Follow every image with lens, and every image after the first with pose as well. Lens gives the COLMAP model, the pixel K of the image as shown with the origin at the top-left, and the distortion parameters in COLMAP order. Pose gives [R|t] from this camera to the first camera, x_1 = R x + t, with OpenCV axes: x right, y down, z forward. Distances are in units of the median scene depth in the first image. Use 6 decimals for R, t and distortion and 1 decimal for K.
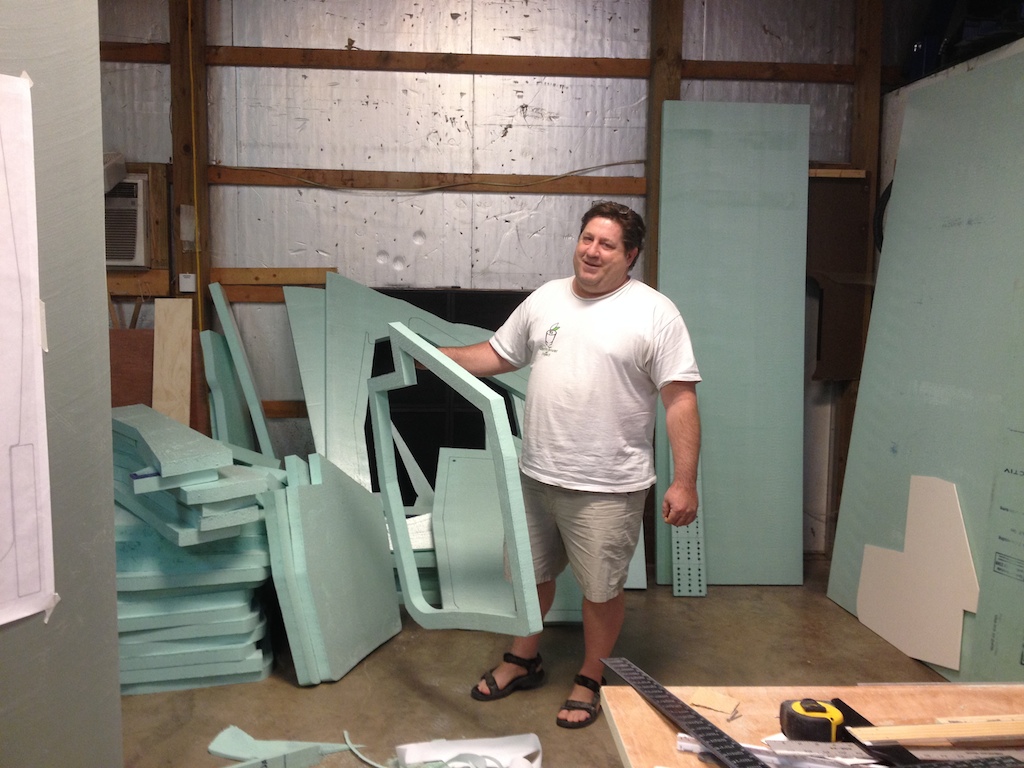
lens RADIAL K [[948.8, 0, 512.0], [0, 948.8, 384.0], [0, 0, 1]] dist [0.077799, -0.163987]
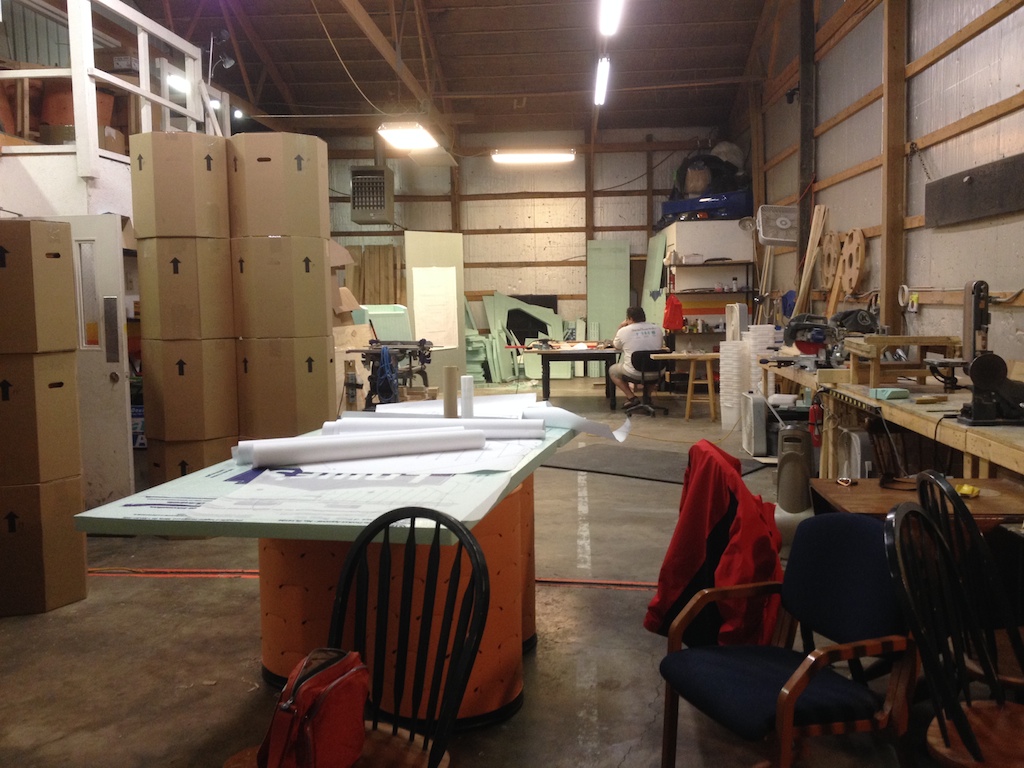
lens RADIAL K [[948.8, 0, 512.0], [0, 948.8, 384.0], [0, 0, 1]] dist [0.077799, -0.163987]
pose [[0.989558, -0.016578, -0.143182, 0.365058], [0.015818, 0.999854, -0.006443, 0.246791], [0.143268, 0.004111, 0.989675, -2.446846]]
